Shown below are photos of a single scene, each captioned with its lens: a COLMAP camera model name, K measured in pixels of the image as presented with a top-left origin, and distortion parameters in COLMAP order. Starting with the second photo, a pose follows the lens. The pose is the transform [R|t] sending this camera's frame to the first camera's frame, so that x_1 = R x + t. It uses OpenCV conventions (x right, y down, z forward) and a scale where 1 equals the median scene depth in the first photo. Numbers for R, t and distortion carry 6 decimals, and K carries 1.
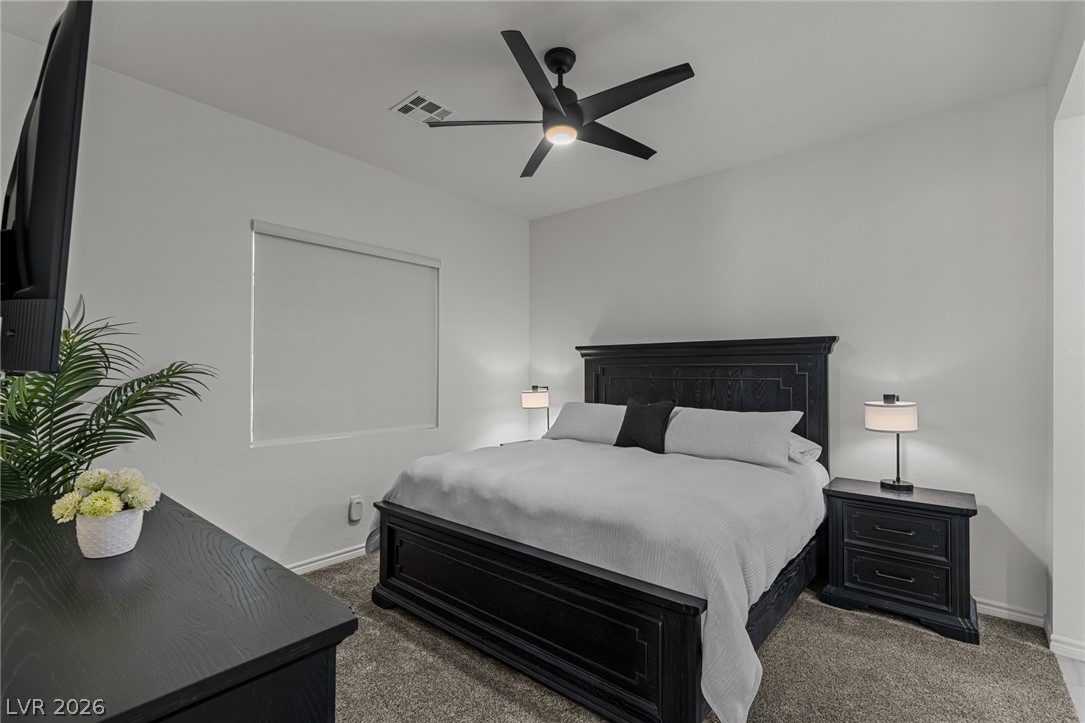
lens RADIAL K [[486.4, 0, 565.8], [0, 486.4, 355.7], [0, 0, 1]] dist [0.007798, -0.001795]
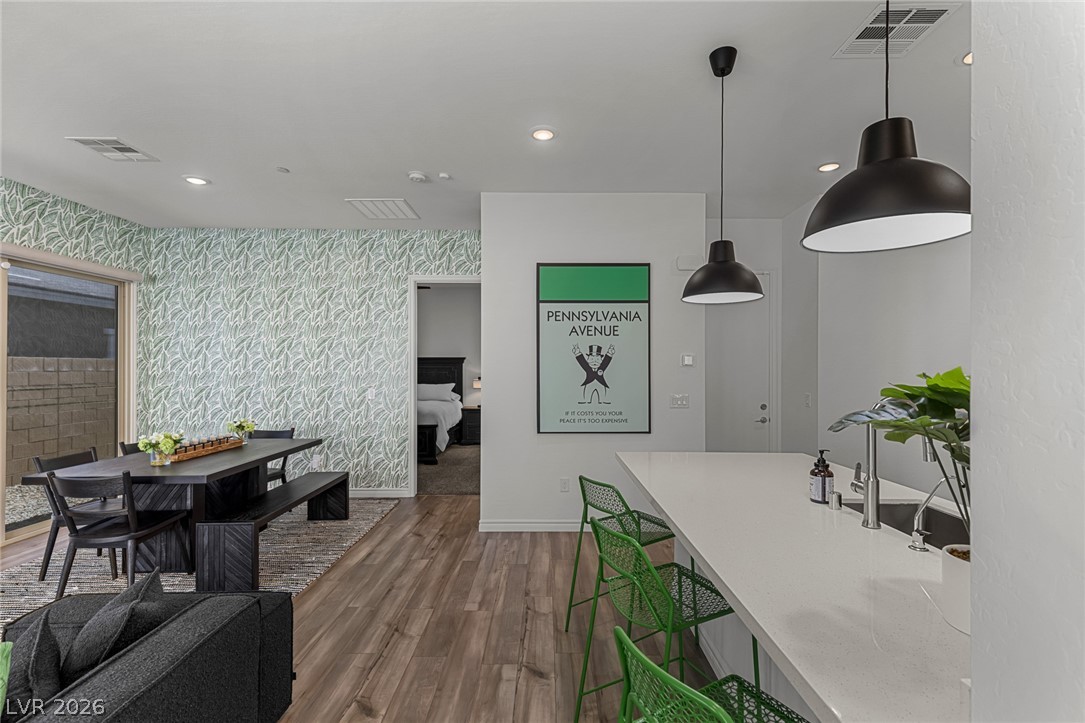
lens RADIAL K [[486.4, 0, 549.9], [0, 486.4, 366.3], [0, 0, 1]] dist [0.007798, -0.001795]
pose [[0.771691, 0.000976, 0.635997, -0.962913], [-0.014836, 0.999754, 0.016467, -0.045718], [-0.635825, -0.022143, 0.771516, -1.663726]]
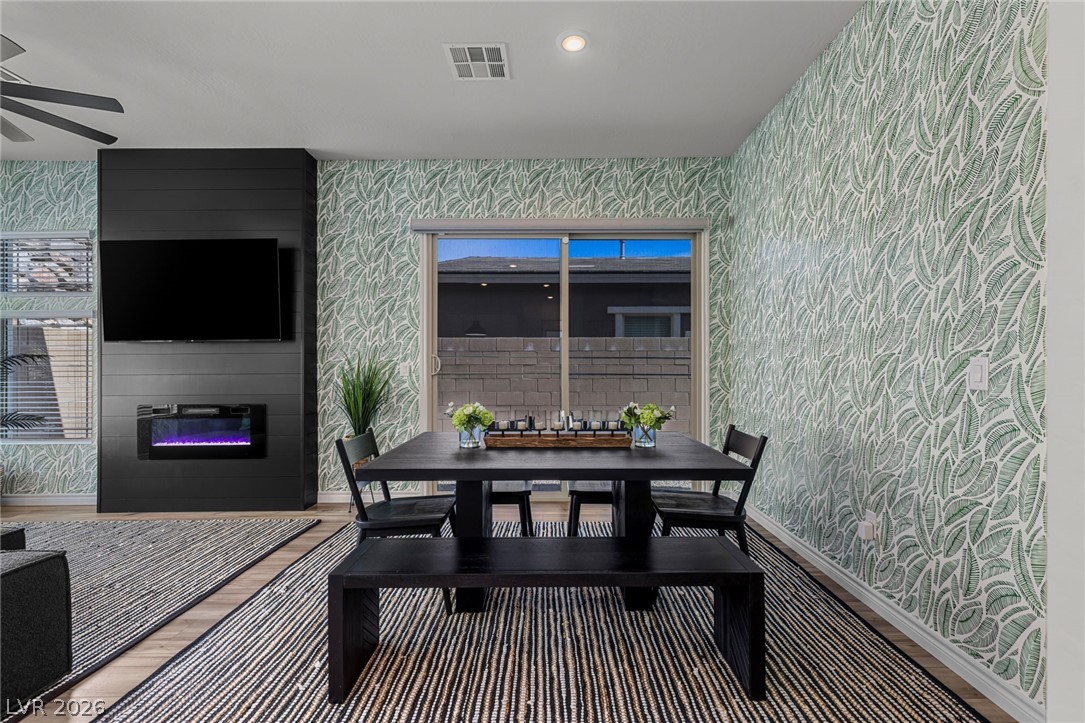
lens RADIAL K [[486.4, 0, 549.7], [0, 486.4, 364.4], [0, 0, 1]] dist [0.007798, -0.001795]
pose [[0.625666, -0.004084, -0.780080, -0.191411], [0.021576, 0.999694, 0.012071, 0.065540], [0.779792, -0.024384, 0.625563, -0.630826]]
